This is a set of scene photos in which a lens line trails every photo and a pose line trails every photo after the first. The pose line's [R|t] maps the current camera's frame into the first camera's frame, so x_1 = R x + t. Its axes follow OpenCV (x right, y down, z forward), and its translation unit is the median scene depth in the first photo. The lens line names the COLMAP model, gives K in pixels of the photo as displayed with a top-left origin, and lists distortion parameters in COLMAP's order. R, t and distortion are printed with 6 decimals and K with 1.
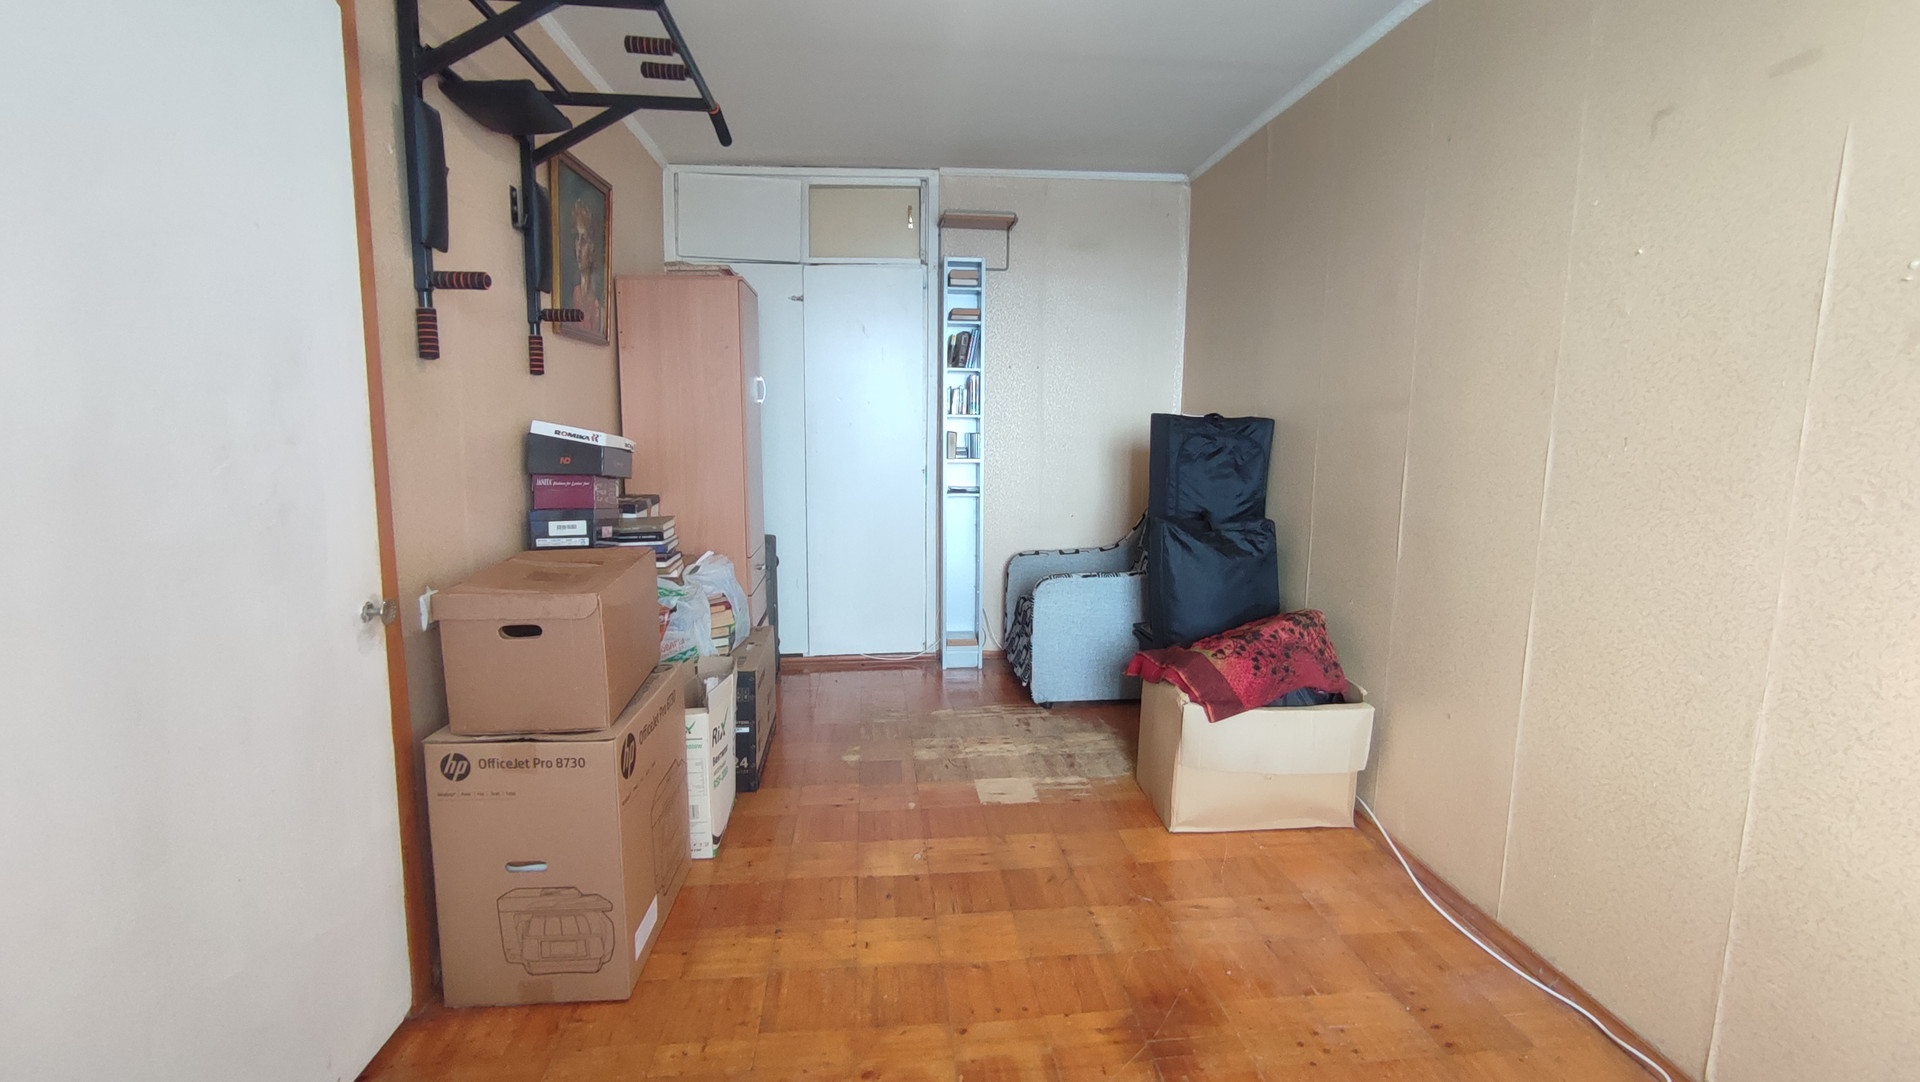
lens RADIAL K [[903.3, 0, 949.7], [0, 903.3, 537.3], [0, 0, 1]] dist [-0.040616, 0.044577]
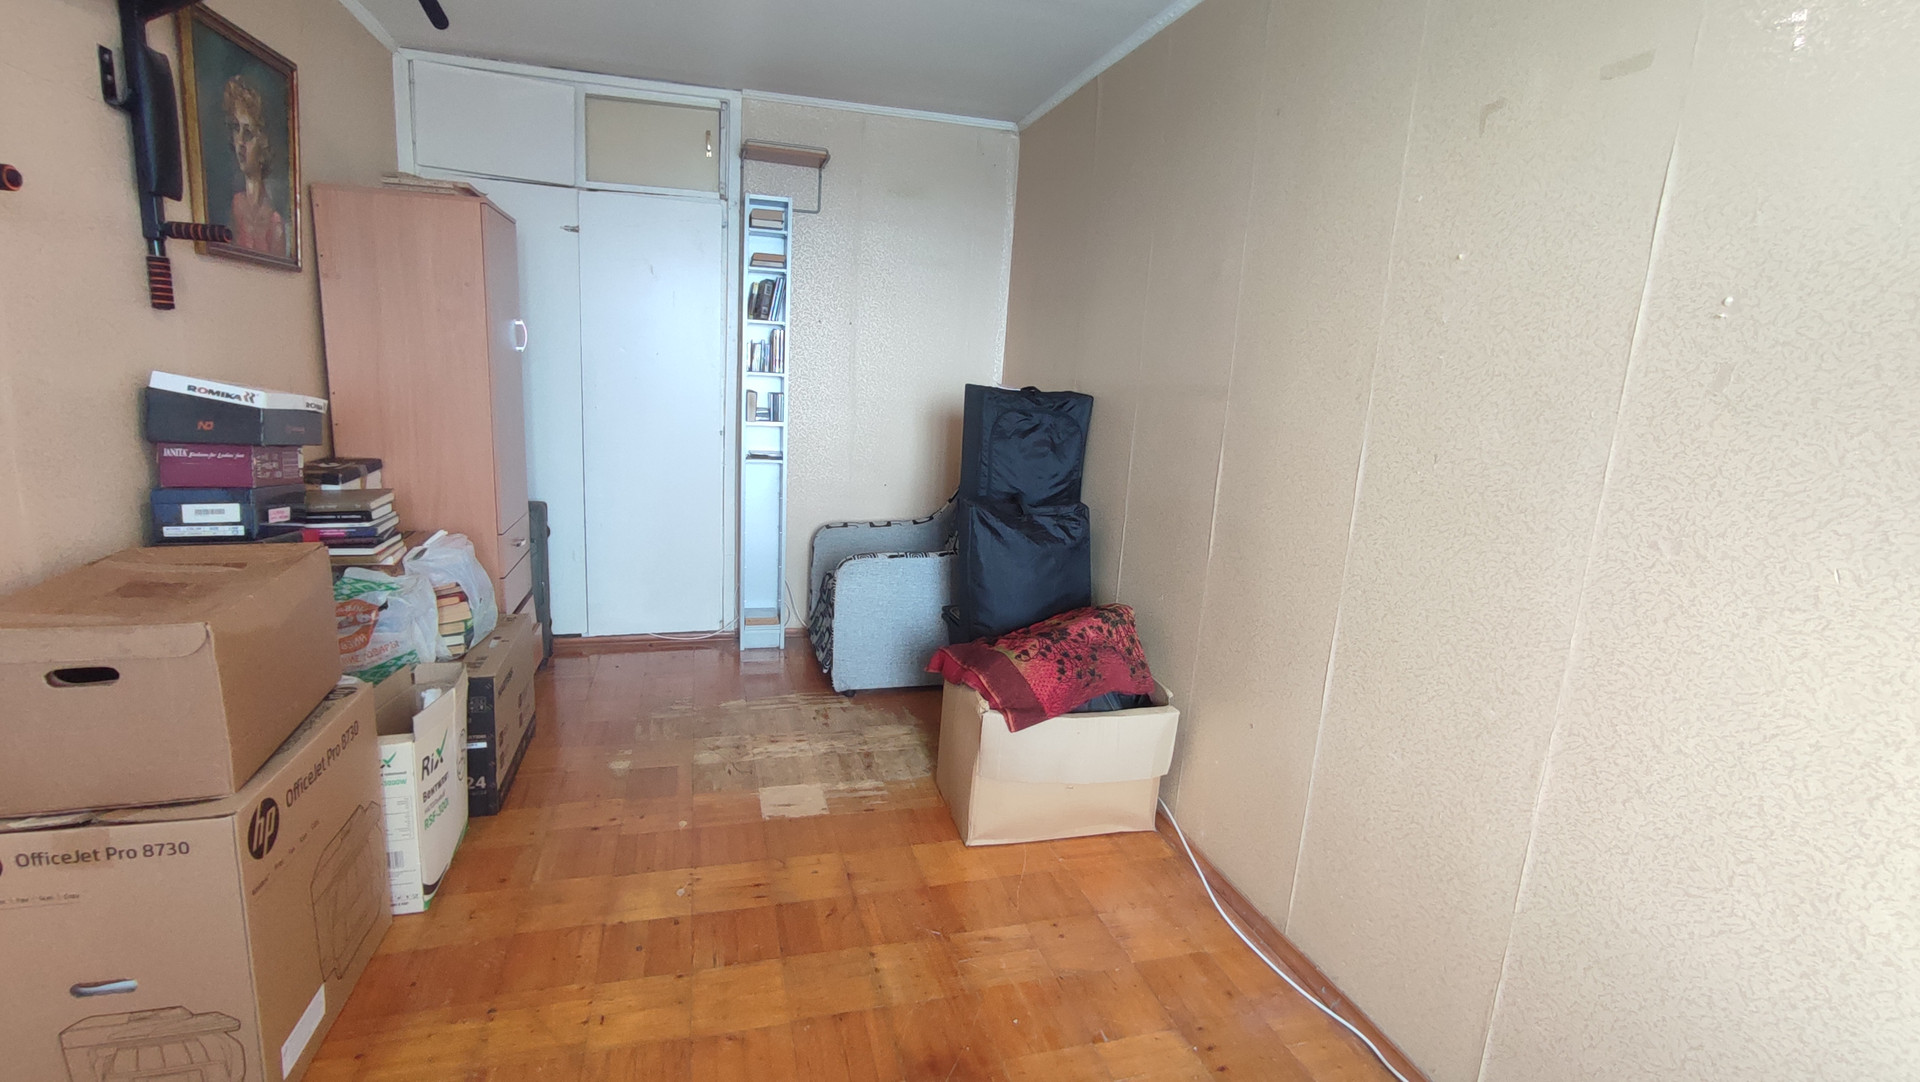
lens RADIAL K [[903.3, 0, 949.7], [0, 903.3, 537.3], [0, 0, 1]] dist [-0.040616, 0.044577]
pose [[0.983527, 0.013761, 0.180234, 0.052995], [-0.025017, 0.997865, 0.060329, -0.044133], [-0.179019, -0.063844, 0.981772, 0.103578]]
